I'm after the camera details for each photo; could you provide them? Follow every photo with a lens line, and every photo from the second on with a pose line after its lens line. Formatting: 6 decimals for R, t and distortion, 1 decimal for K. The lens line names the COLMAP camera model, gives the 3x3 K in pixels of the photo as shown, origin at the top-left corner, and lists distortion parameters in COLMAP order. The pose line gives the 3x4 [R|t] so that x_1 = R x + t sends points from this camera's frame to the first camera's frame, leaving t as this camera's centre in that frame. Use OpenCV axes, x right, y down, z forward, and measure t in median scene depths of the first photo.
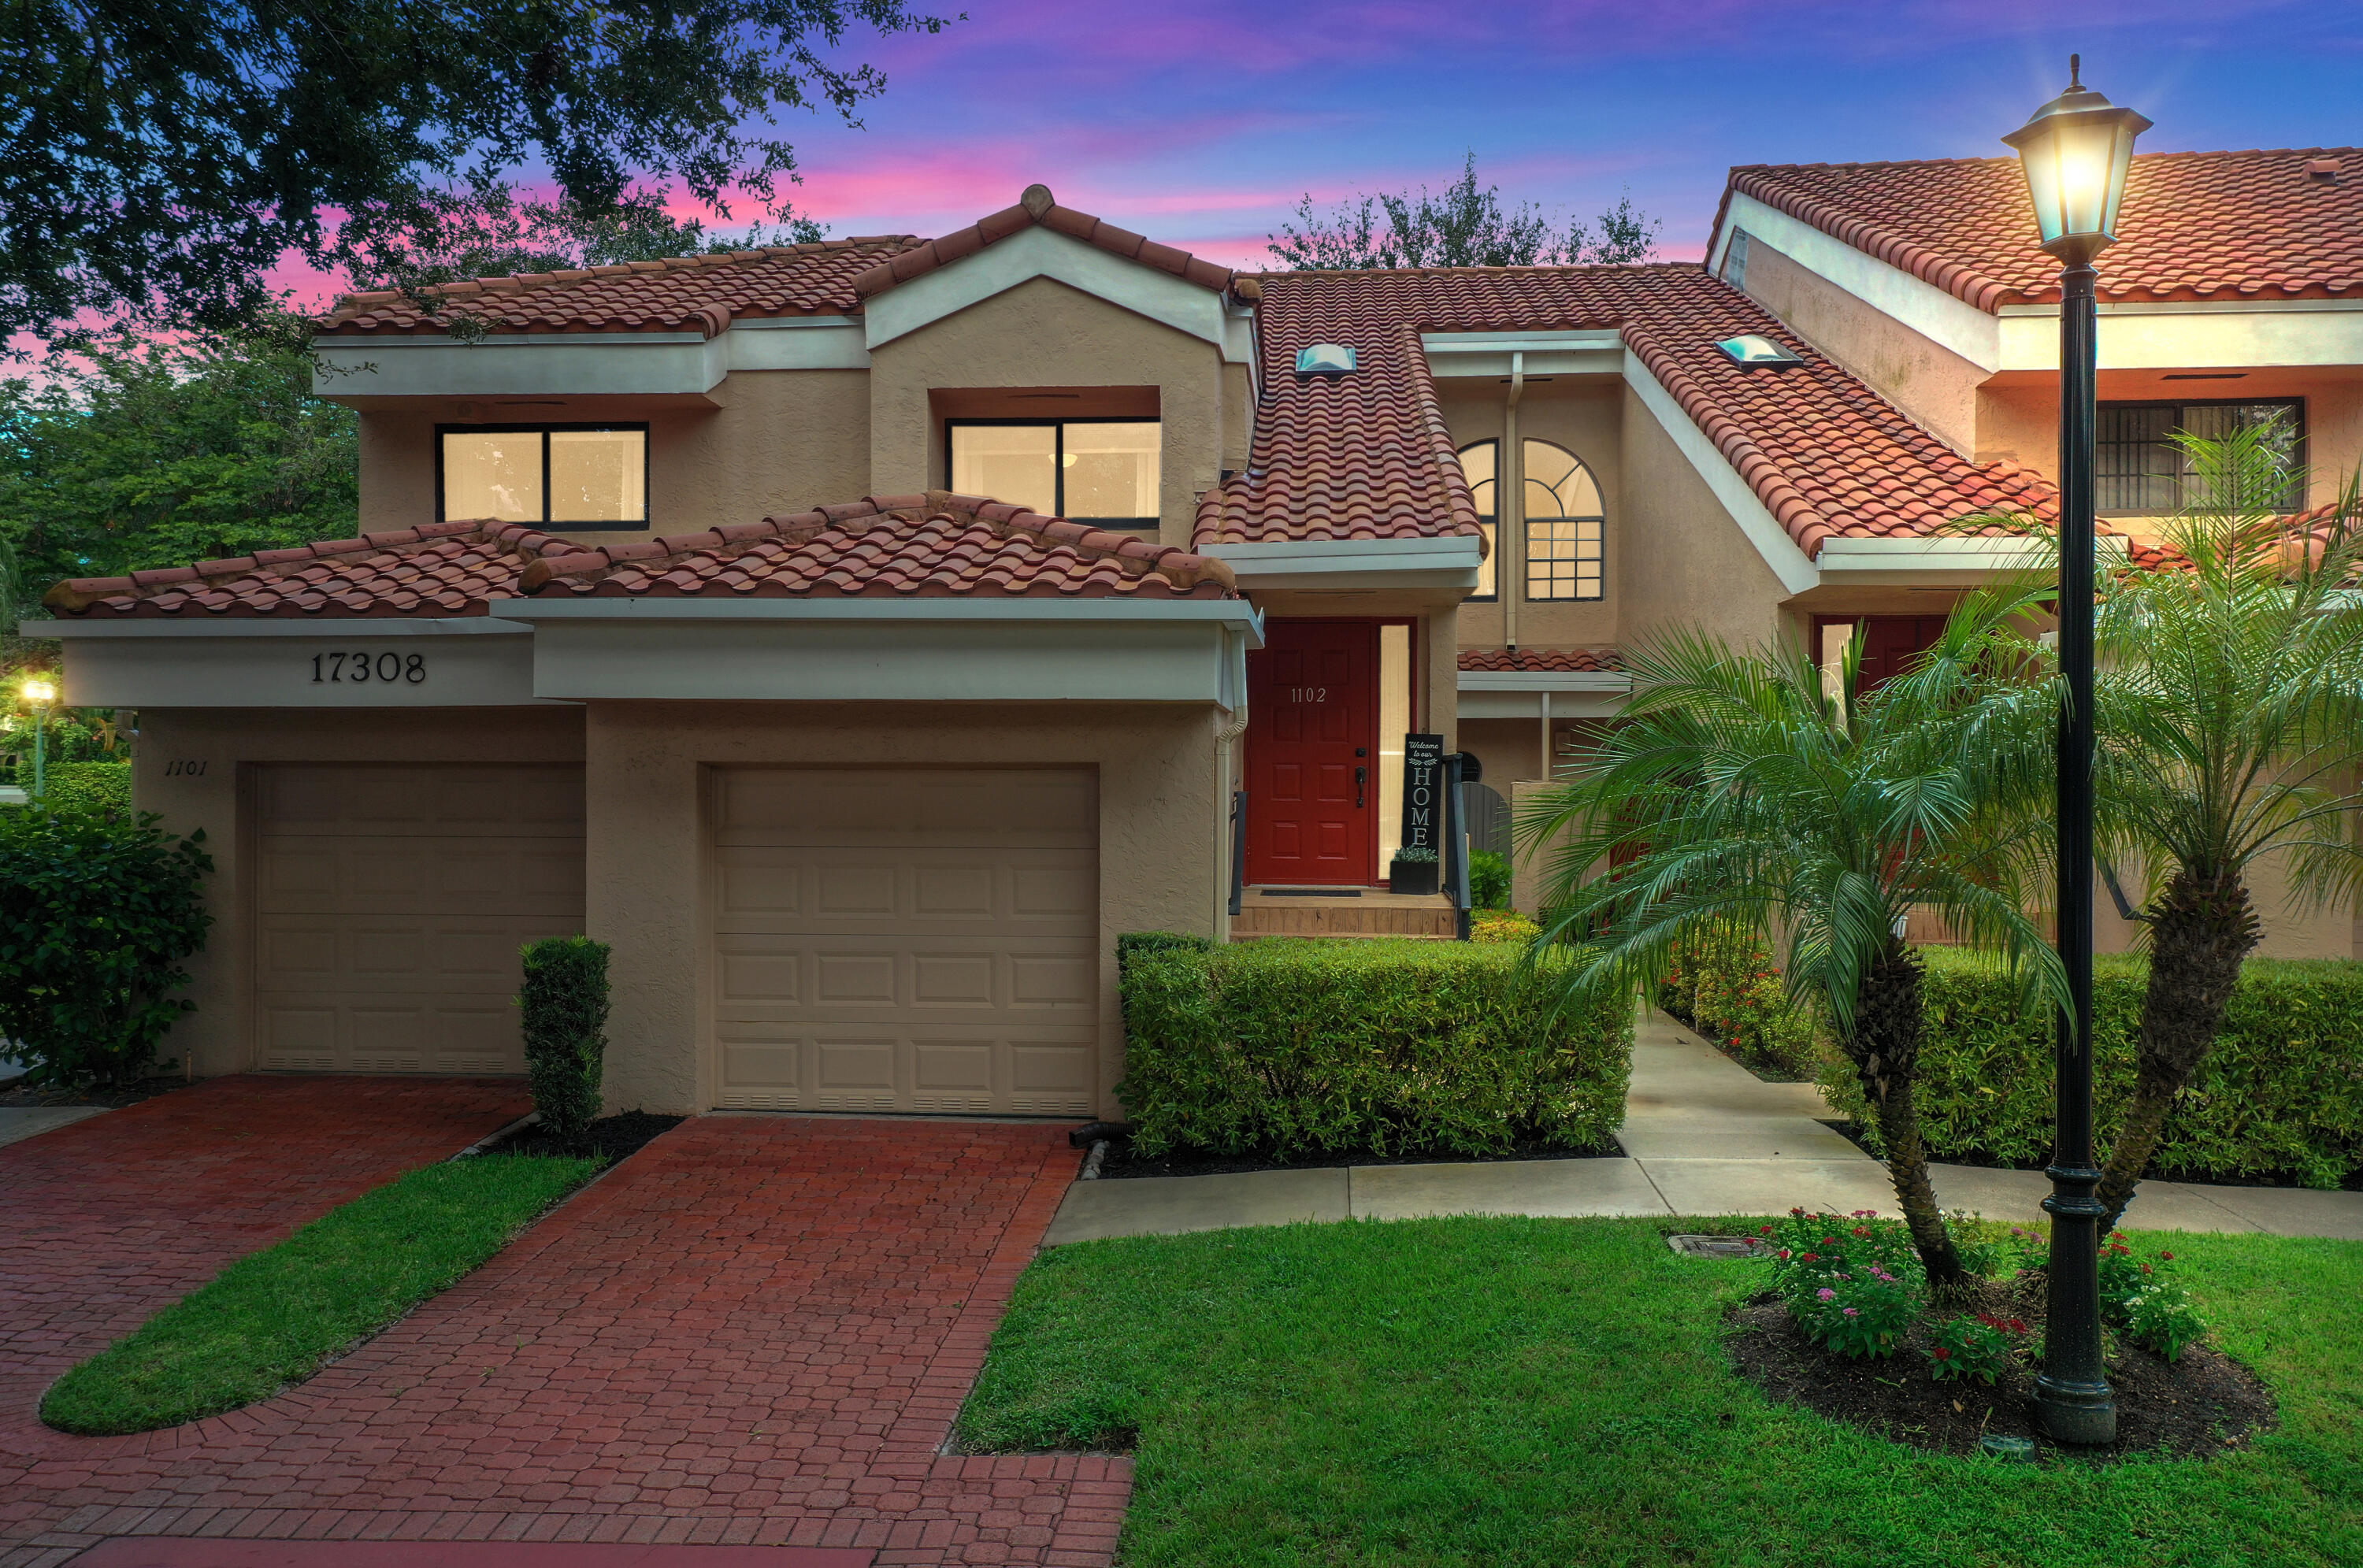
lens RADIAL K [[1854.6, 0, 1181.5], [0, 1854.6, 784.0], [0, 0, 1]] dist [0.015286, 0.012461]
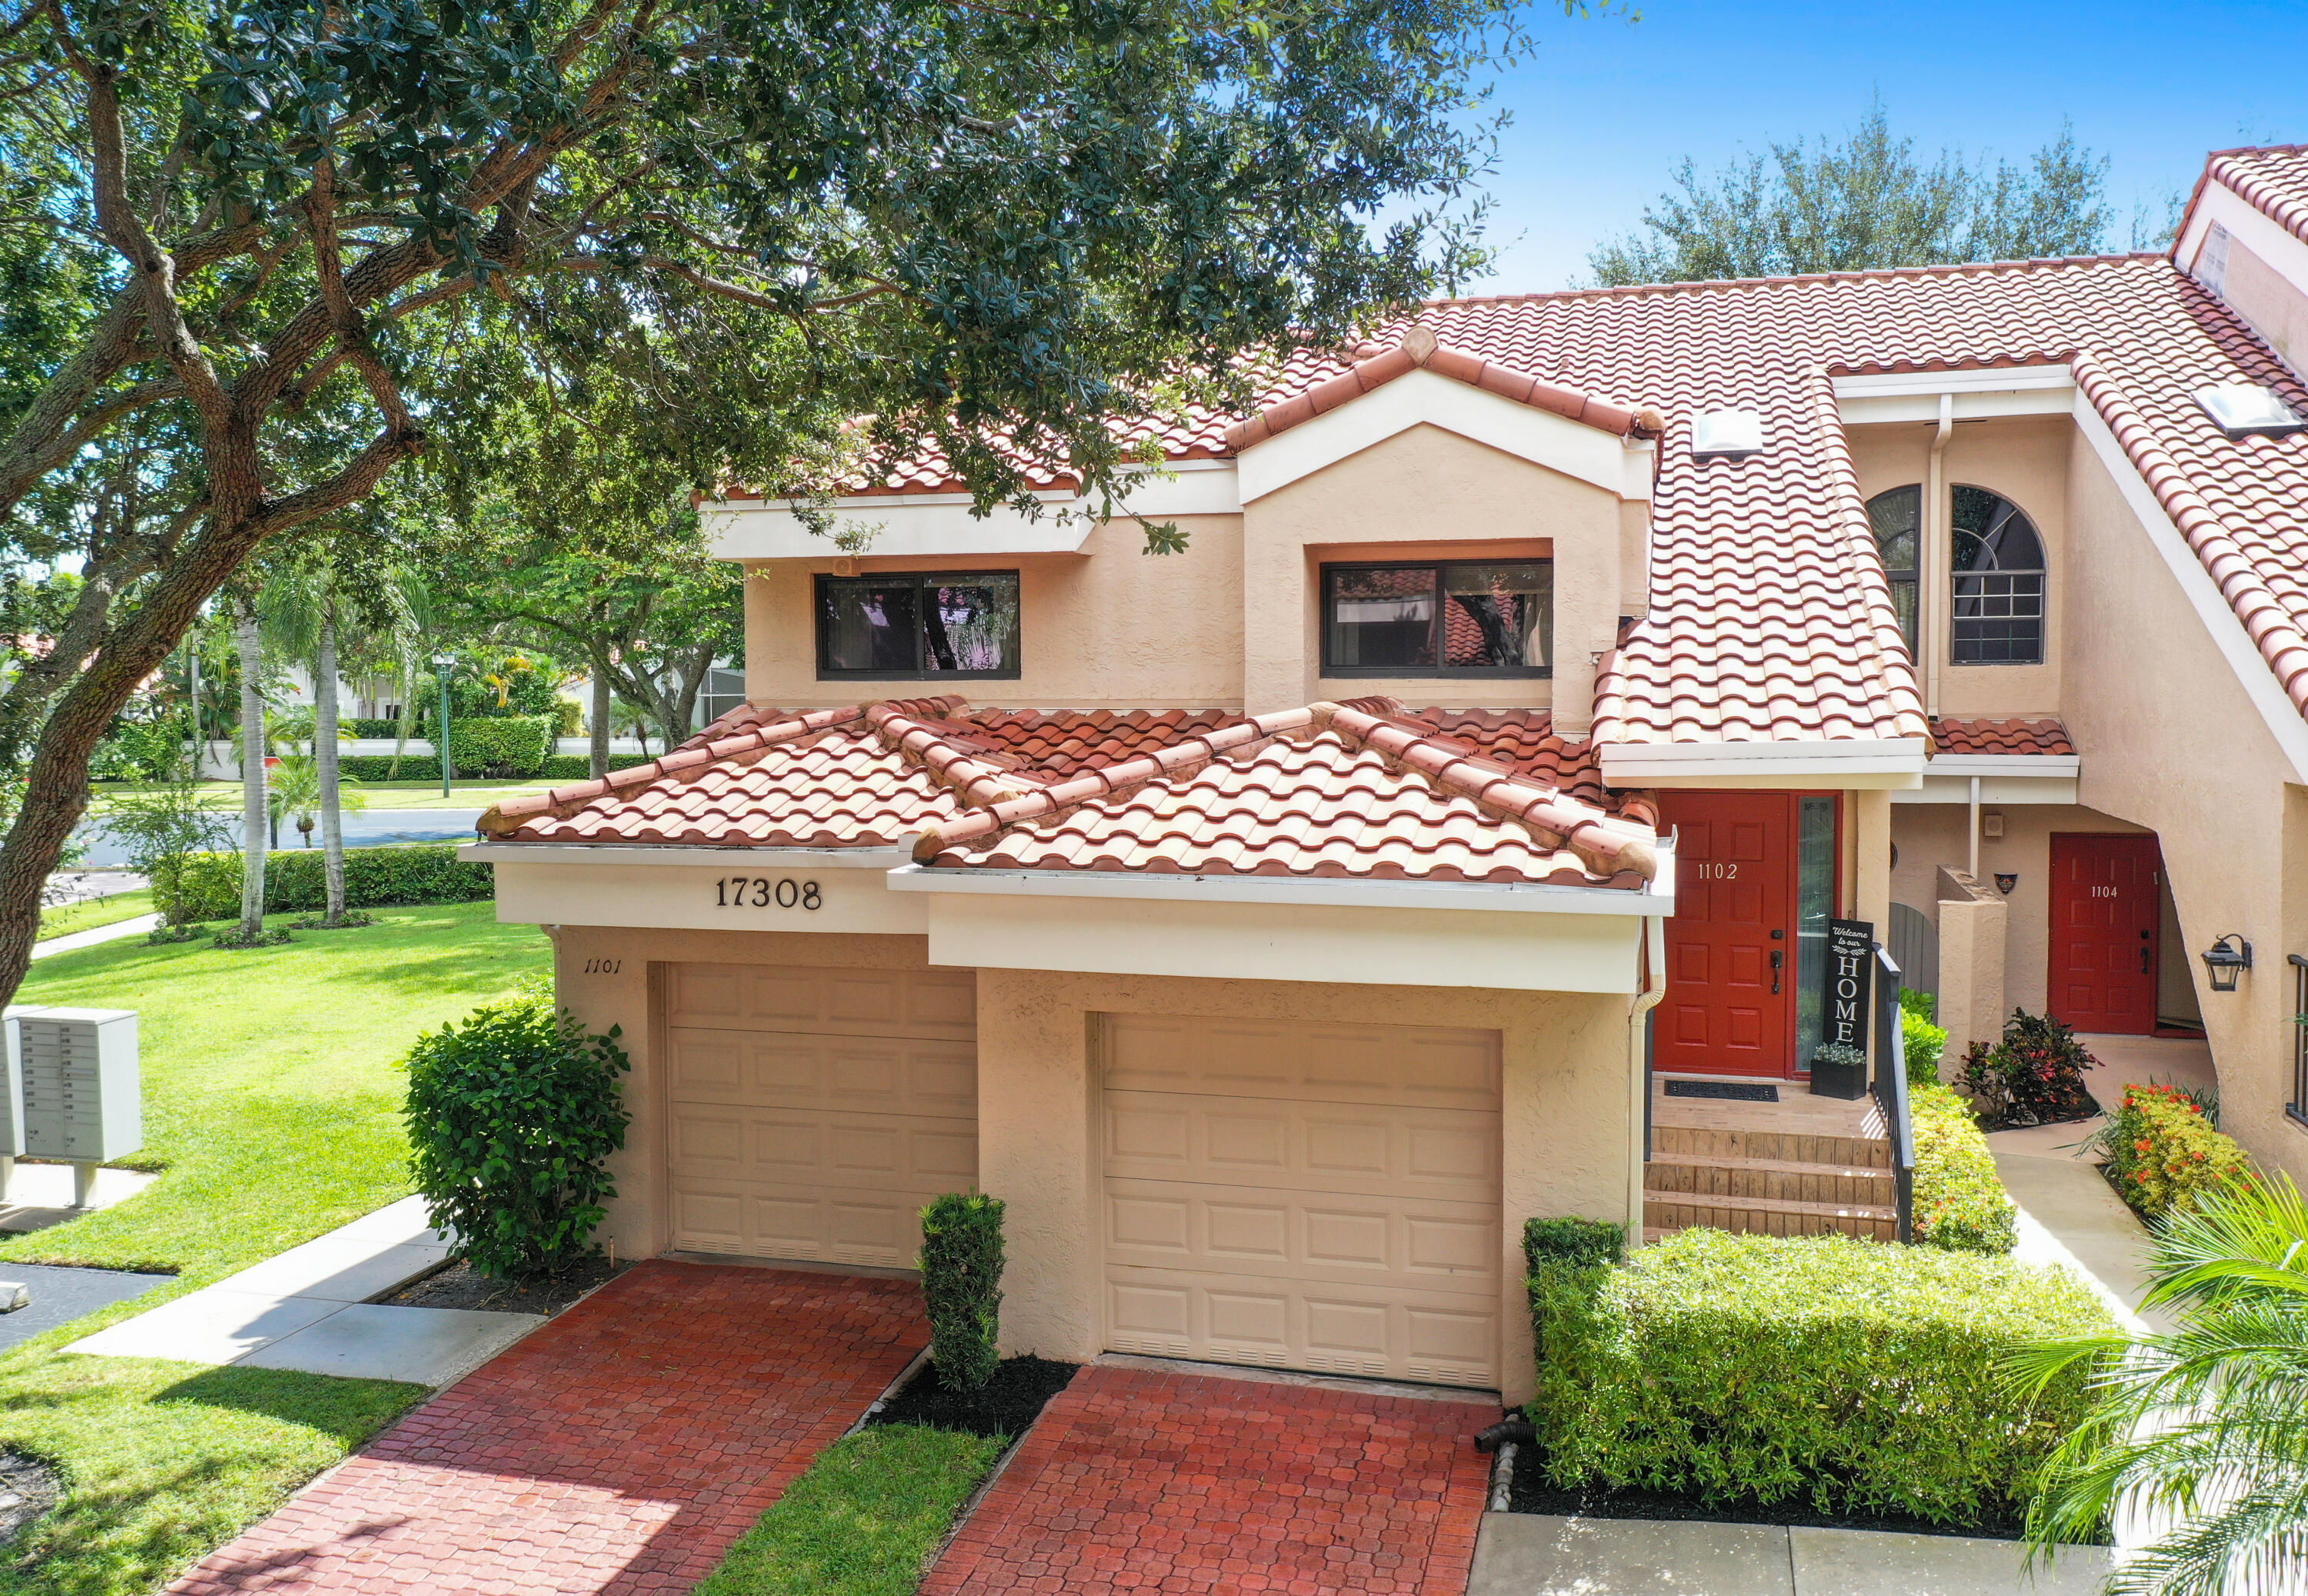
lens RADIAL K [[1911.7, 0, 1154.0], [0, 1911.7, 798.0], [0, 0, 1]] dist [0.026351, -0.003953]
pose [[0.981276, 0.000550, -0.192605, -0.028177], [0.009171, 0.998728, 0.049579, -0.164509], [0.192387, -0.050417, 0.980023, 0.017249]]
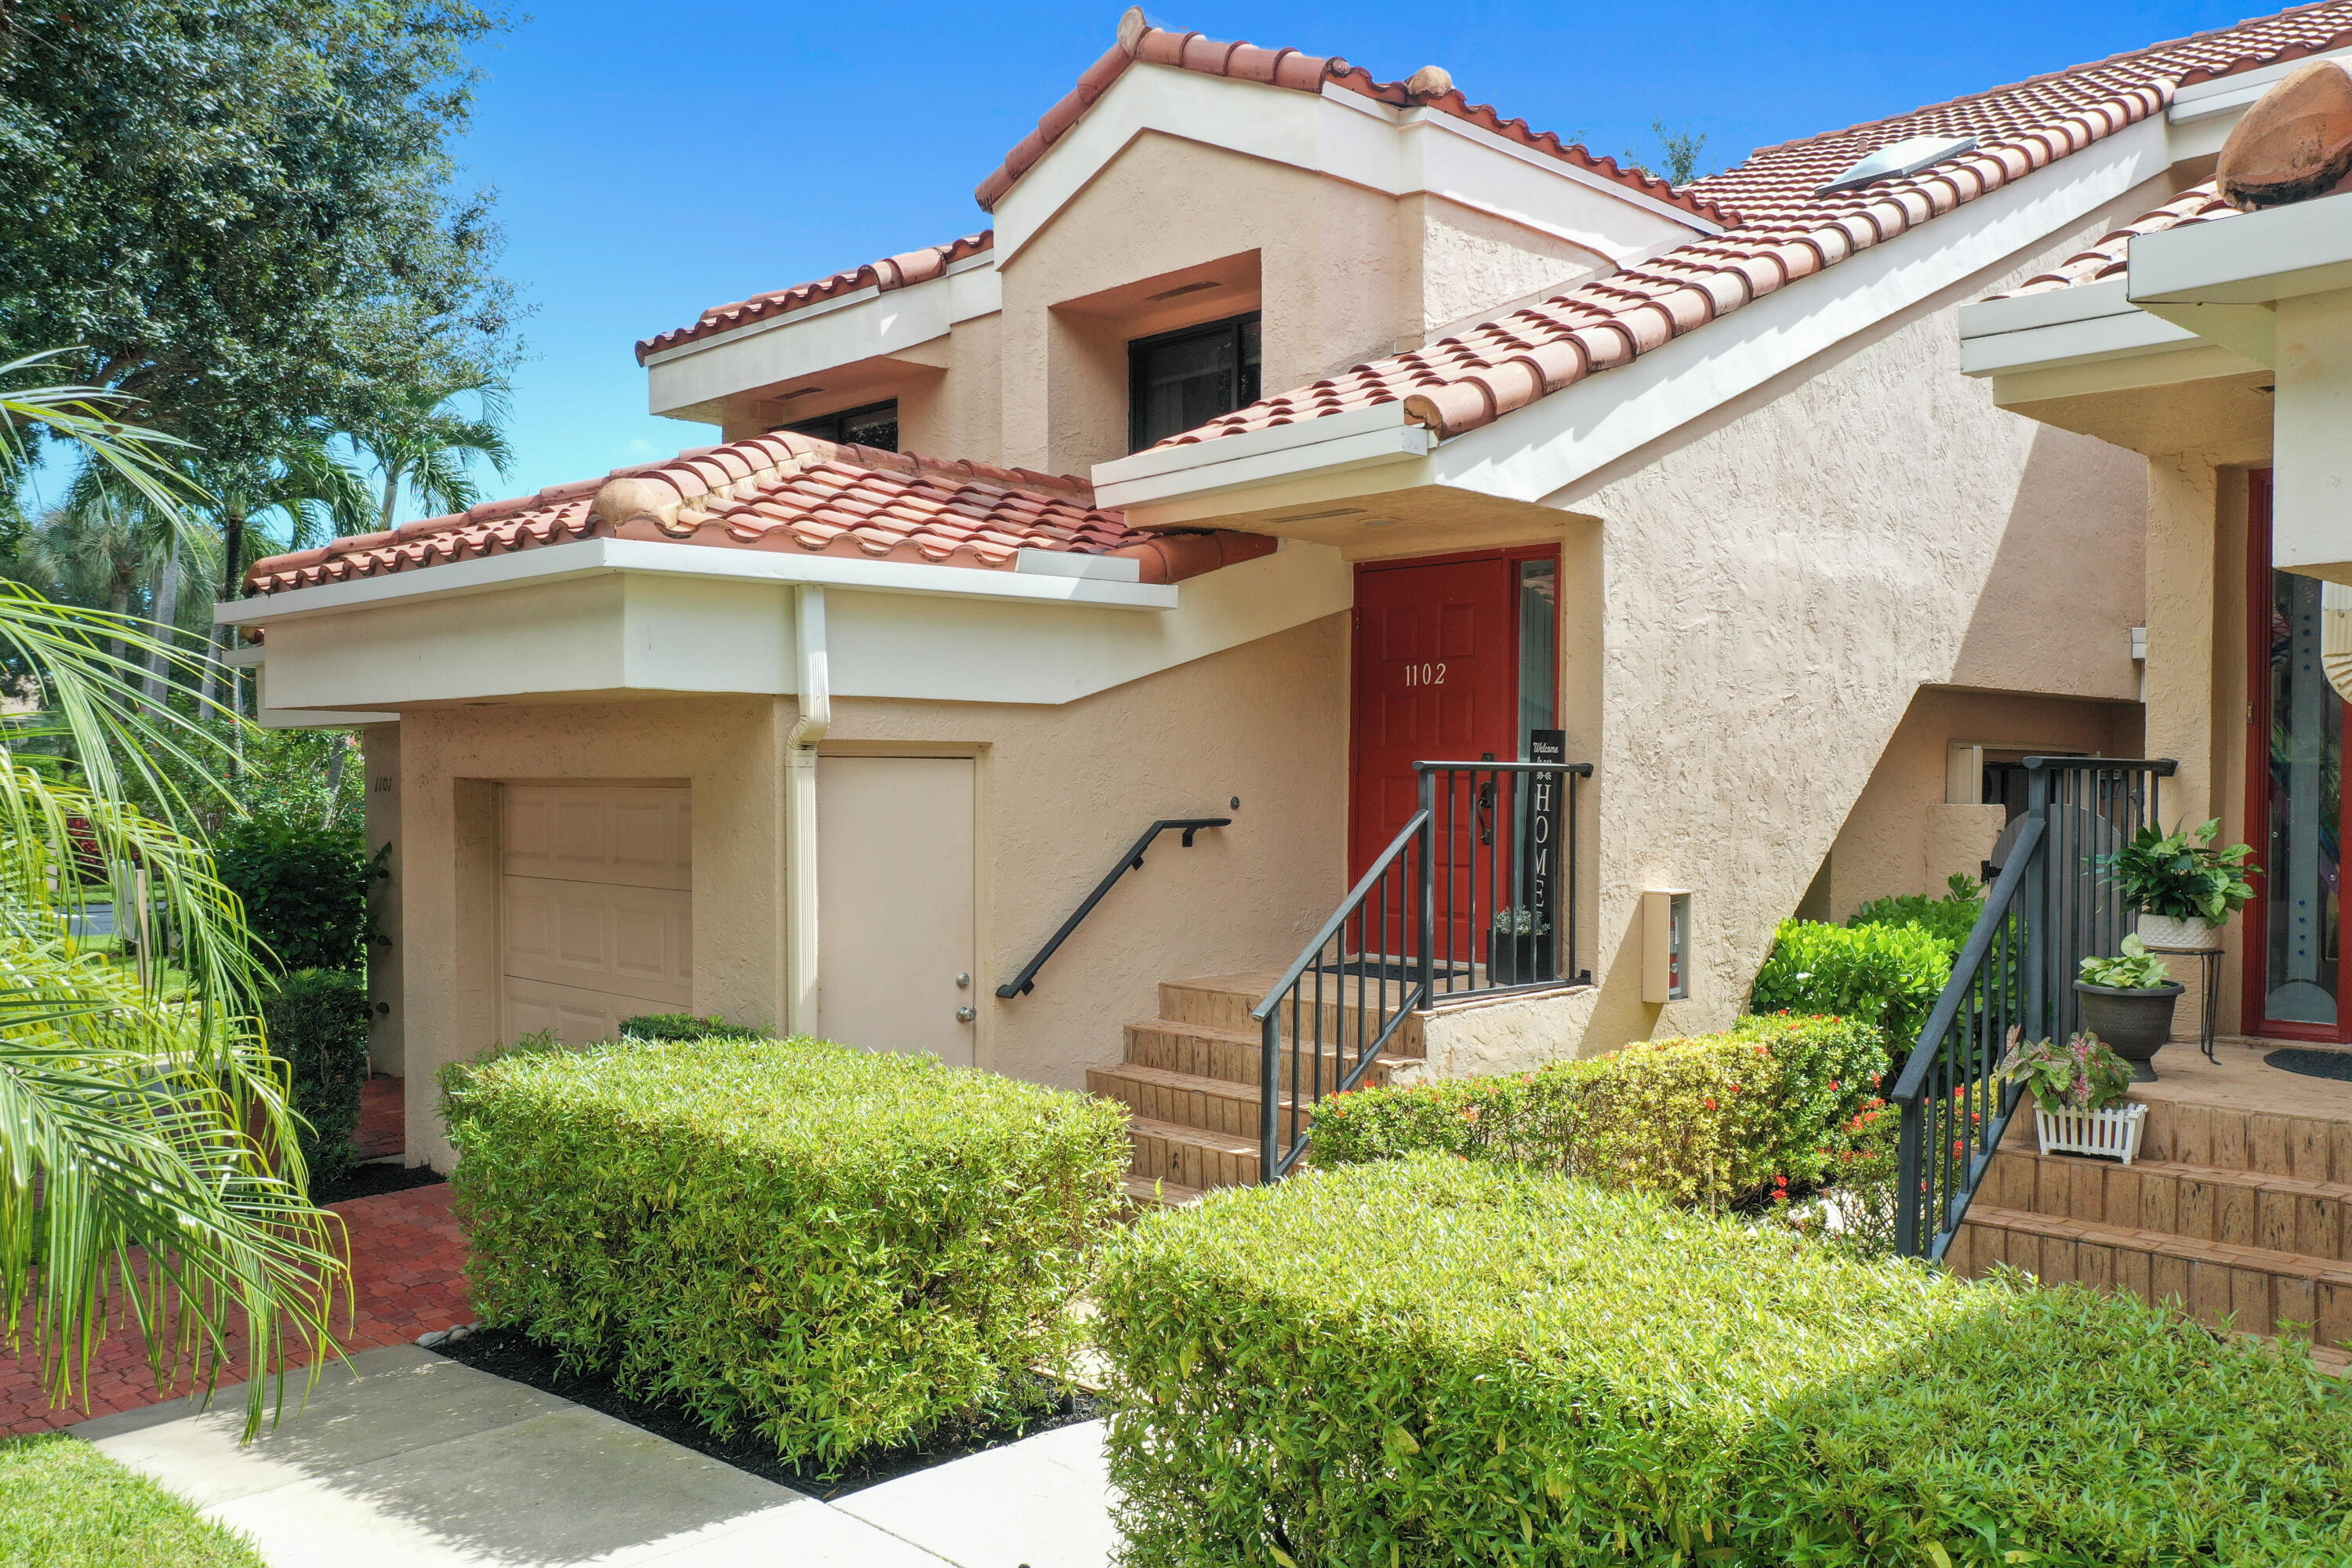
lens RADIAL K [[1846.1, 0, 1176.0], [0, 1846.1, 784.0], [0, 0, 1]] dist [0.015286, 0.012461]
pose [[0.772683, 0.011513, -0.634688, 0.513789], [-0.008506, 0.999934, 0.007783, -0.015547], [0.634736, -0.000615, 0.772729, 0.520180]]
